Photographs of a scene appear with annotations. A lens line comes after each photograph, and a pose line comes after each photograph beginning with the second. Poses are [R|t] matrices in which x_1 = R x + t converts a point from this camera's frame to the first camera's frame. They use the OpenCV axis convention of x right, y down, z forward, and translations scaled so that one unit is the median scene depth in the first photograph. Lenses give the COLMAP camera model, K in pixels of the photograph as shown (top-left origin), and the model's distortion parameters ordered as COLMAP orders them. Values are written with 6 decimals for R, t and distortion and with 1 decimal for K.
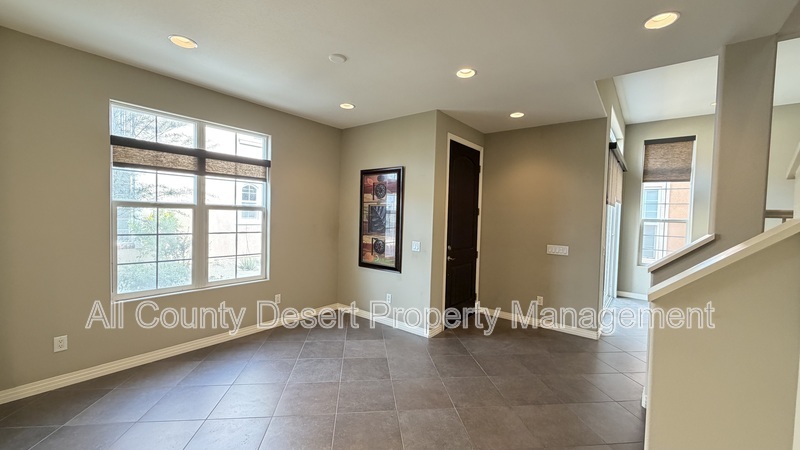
lens RADIAL K [[317.1, 0, 396.7], [0, 317.1, 226.1], [0, 0, 1]] dist [0.000066, 0.000263]
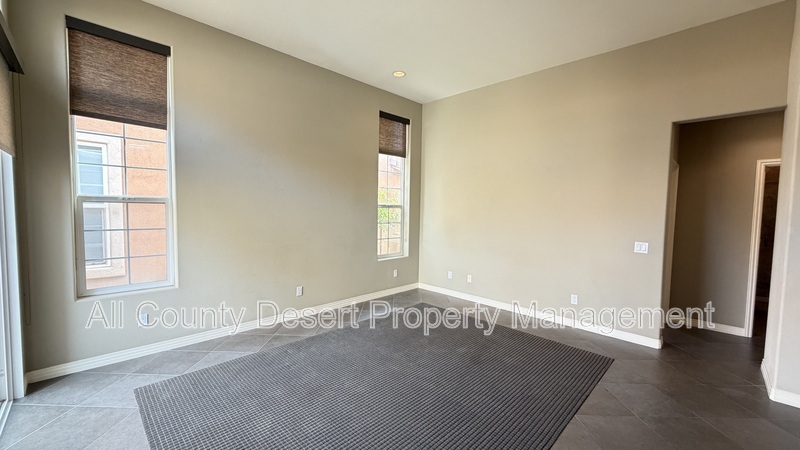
lens RADIAL K [[317.1, 0, 400.3], [0, 317.1, 225.3], [0, 0, 1]] dist [0.000066, 0.000263]
pose [[0.101196, -0.080859, 0.991575, 0.374528], [0.021077, 0.996642, 0.079121, -0.006584], [-0.994643, 0.012893, 0.102560, 0.505314]]
